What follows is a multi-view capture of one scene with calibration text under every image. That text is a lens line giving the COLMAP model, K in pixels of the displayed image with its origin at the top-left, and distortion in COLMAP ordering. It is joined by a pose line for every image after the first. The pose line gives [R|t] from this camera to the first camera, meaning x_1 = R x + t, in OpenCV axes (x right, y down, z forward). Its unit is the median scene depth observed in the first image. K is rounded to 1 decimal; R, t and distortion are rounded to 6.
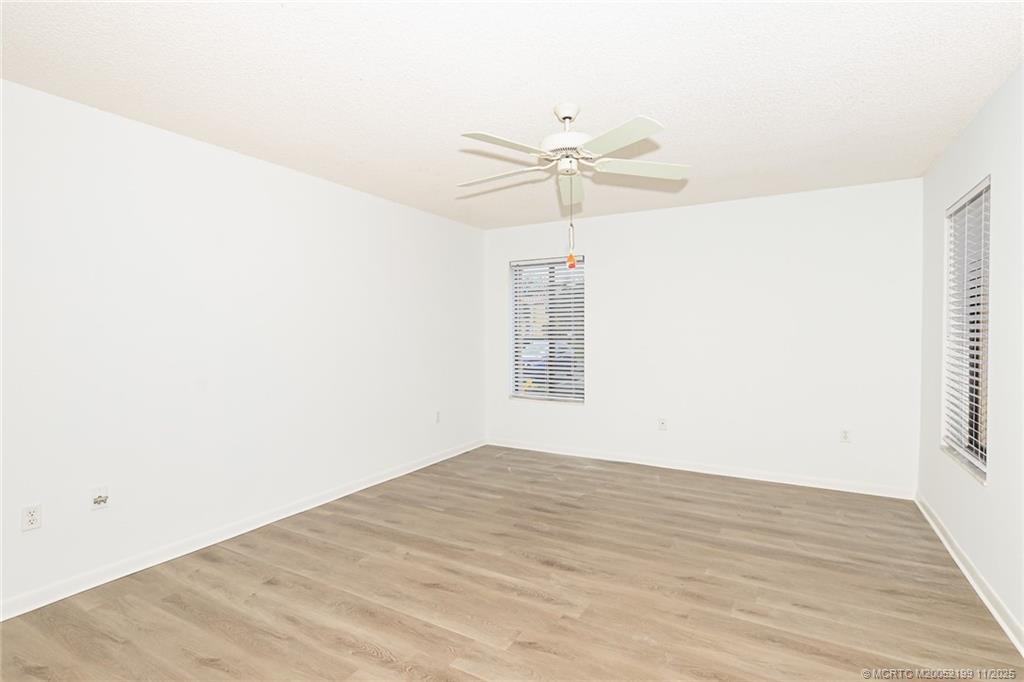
lens RADIAL K [[496.0, 0, 512.0], [0, 496.0, 341.0], [0, 0, 1]] dist [0.001263, 0.000422]
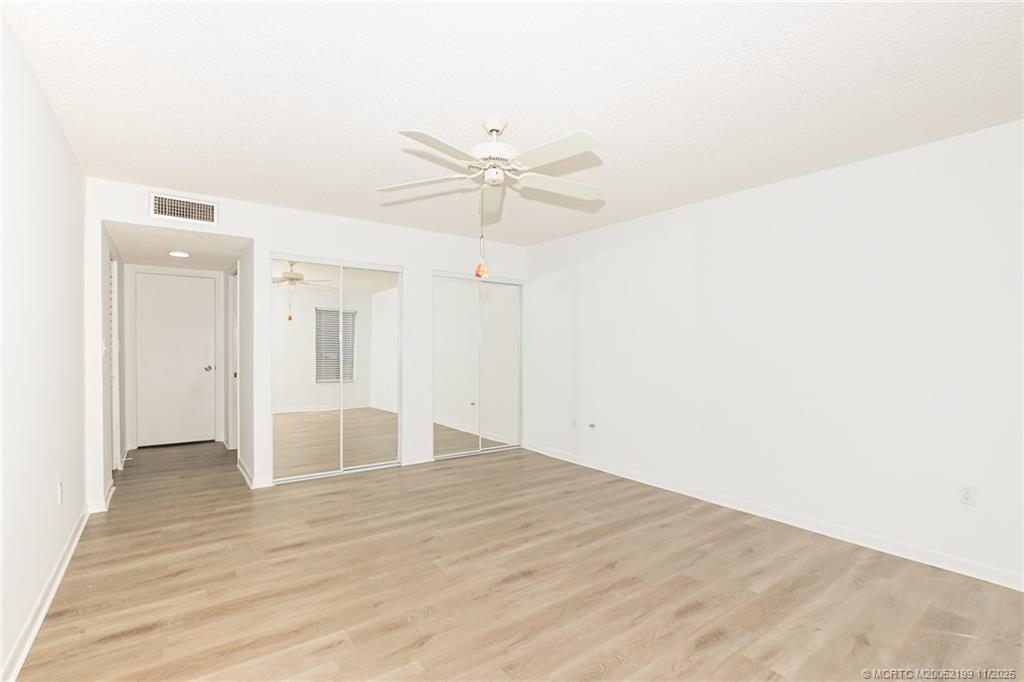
lens RADIAL K [[468.2, 0, 512.0], [0, 468.2, 341.0], [0, 0, 1]] dist [-0.000991, -0.000310]
pose [[-0.397280, -0.015149, -0.917572, 0.871455], [-0.023191, 0.999710, -0.006465, 0.007866], [0.917404, 0.018711, -0.397516, 1.255709]]
